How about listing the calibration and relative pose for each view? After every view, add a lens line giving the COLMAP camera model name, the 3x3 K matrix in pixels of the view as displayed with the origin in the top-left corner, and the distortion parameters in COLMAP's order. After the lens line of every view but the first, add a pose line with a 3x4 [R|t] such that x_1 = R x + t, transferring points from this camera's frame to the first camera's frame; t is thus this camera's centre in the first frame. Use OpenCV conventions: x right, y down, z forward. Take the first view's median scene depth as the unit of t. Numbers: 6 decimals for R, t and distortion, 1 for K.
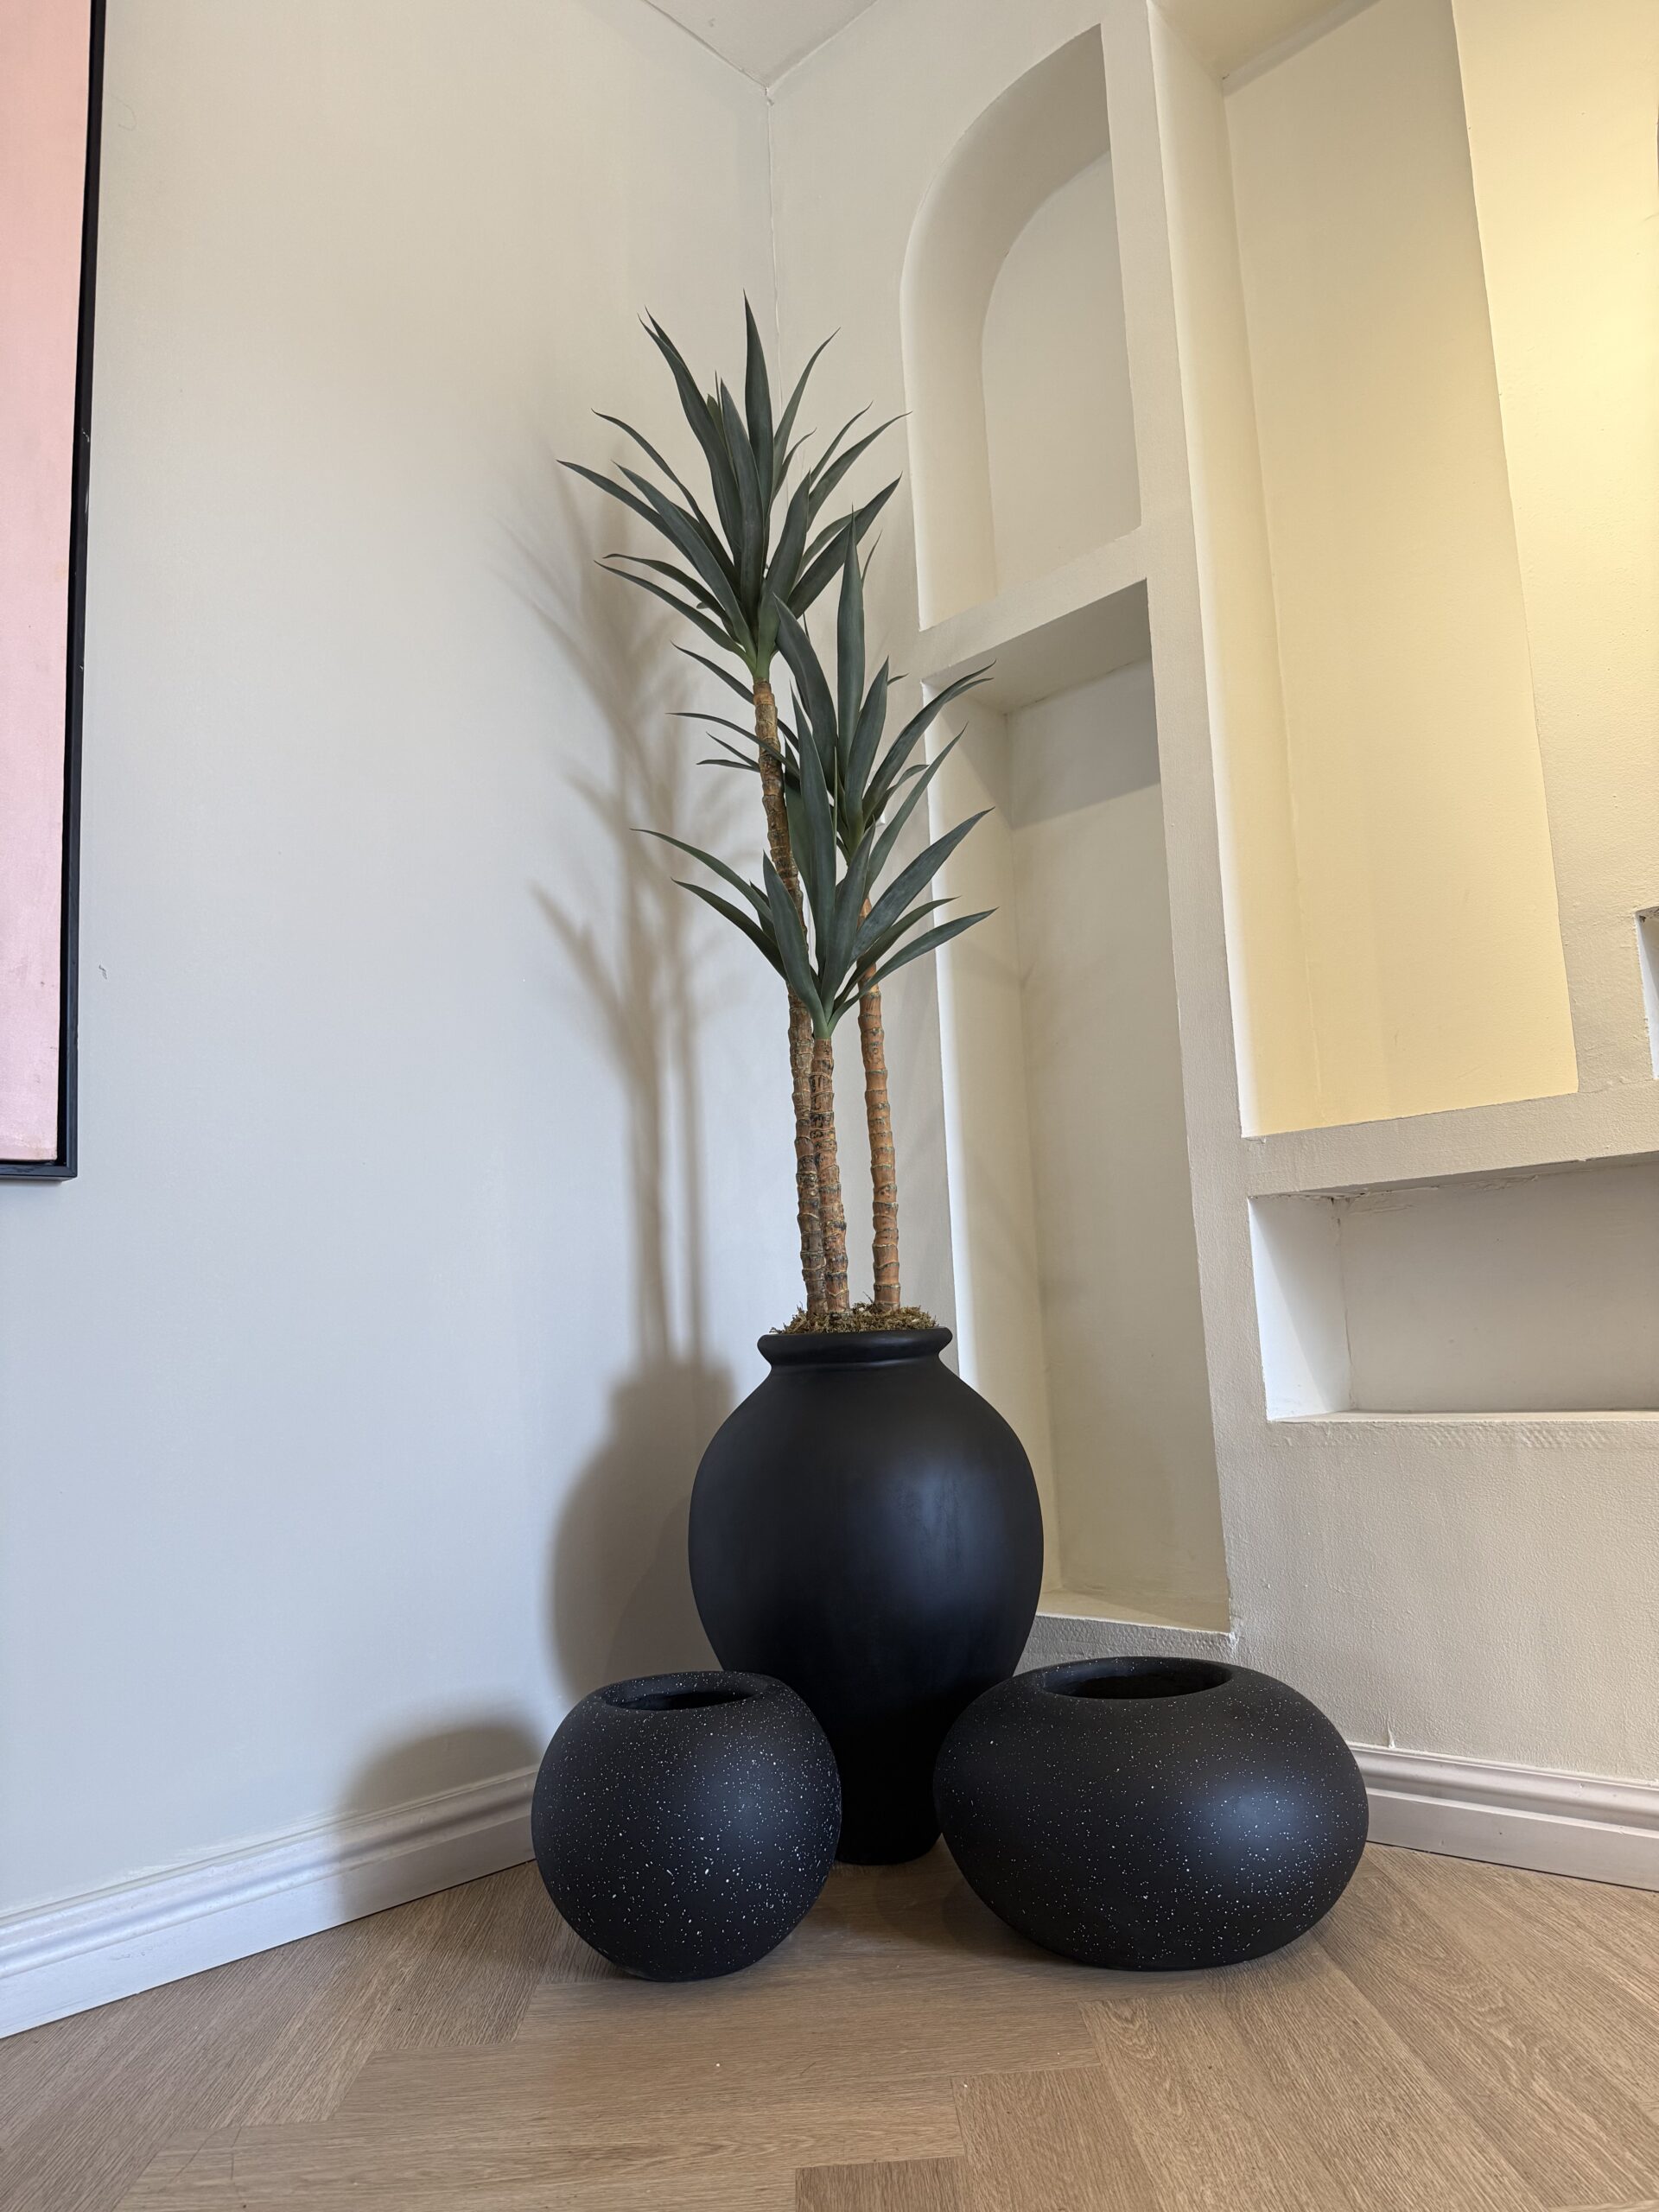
lens RADIAL K [[1538.9, 0, 834.5], [0, 1538.9, 1117.2], [0, 0, 1]] dist [-0.010495, -0.001662]
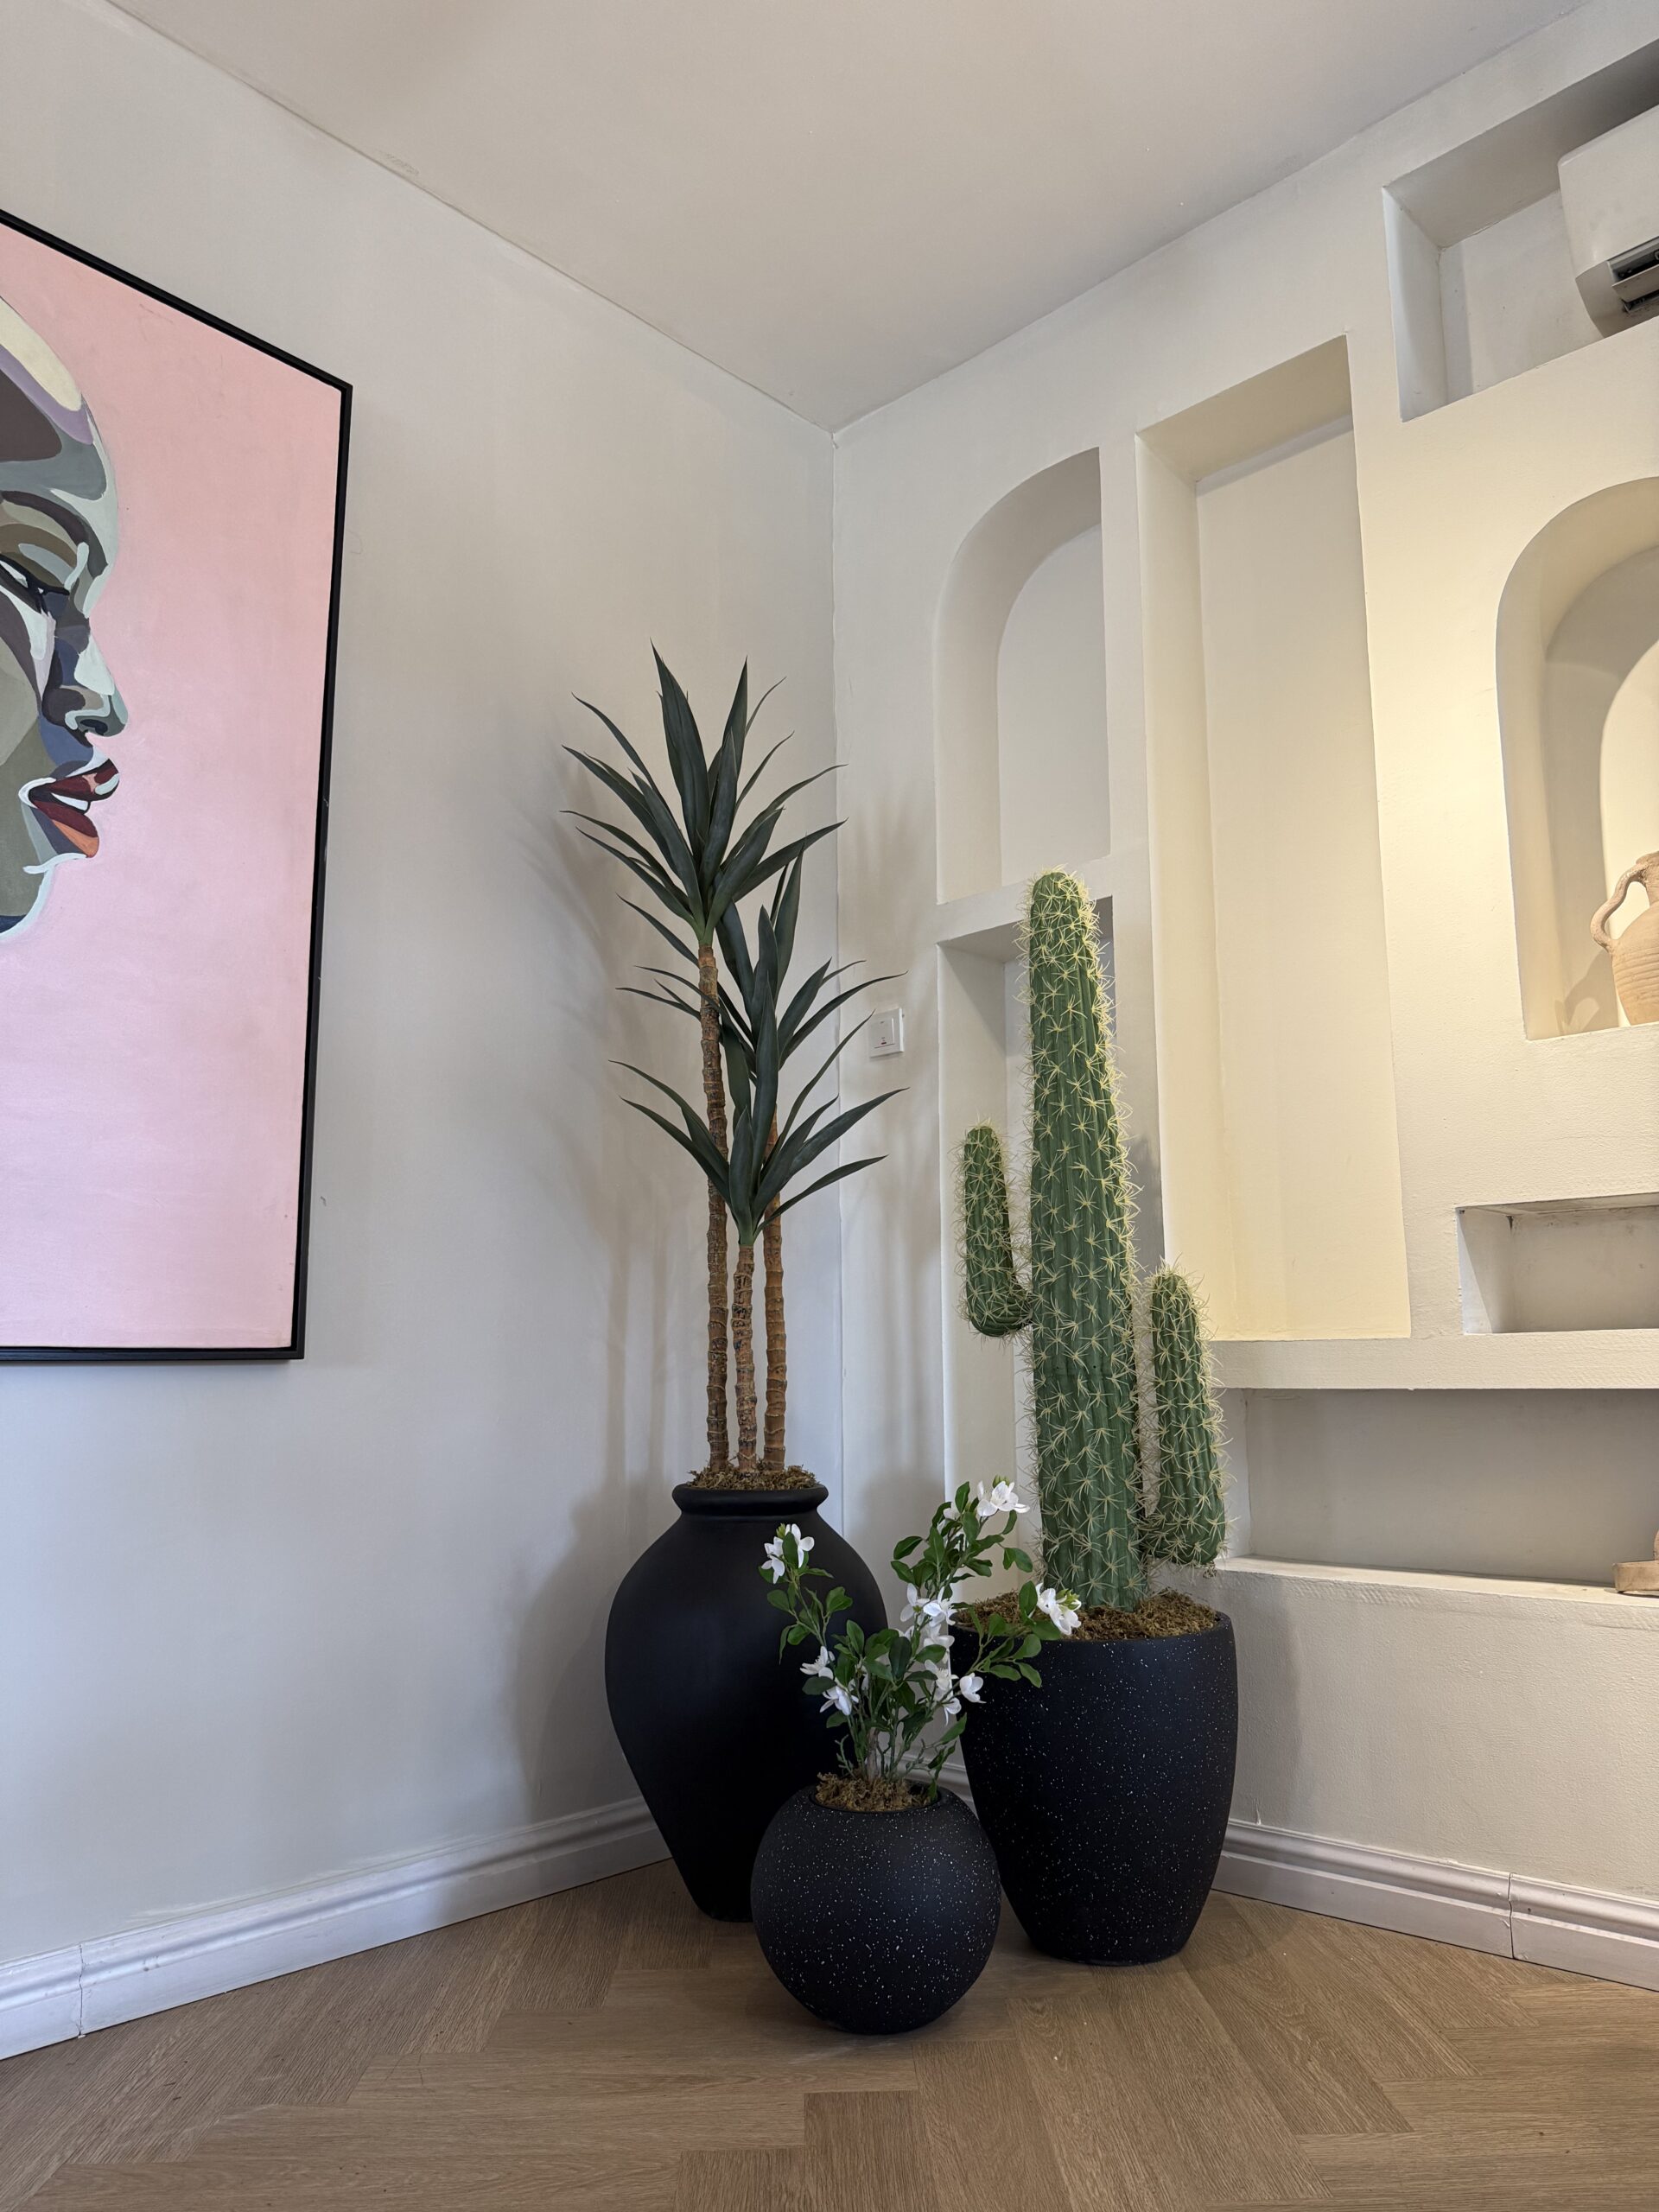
lens RADIAL K [[1538.9, 0, 827.5], [0, 1538.9, 1102.0], [0, 0, 1]] dist [-0.010495, -0.001662]
pose [[0.999070, 0.041017, -0.013318, -0.018428], [-0.041424, 0.998631, -0.031936, -0.188996], [0.011990, 0.032458, 0.999401, -0.427381]]
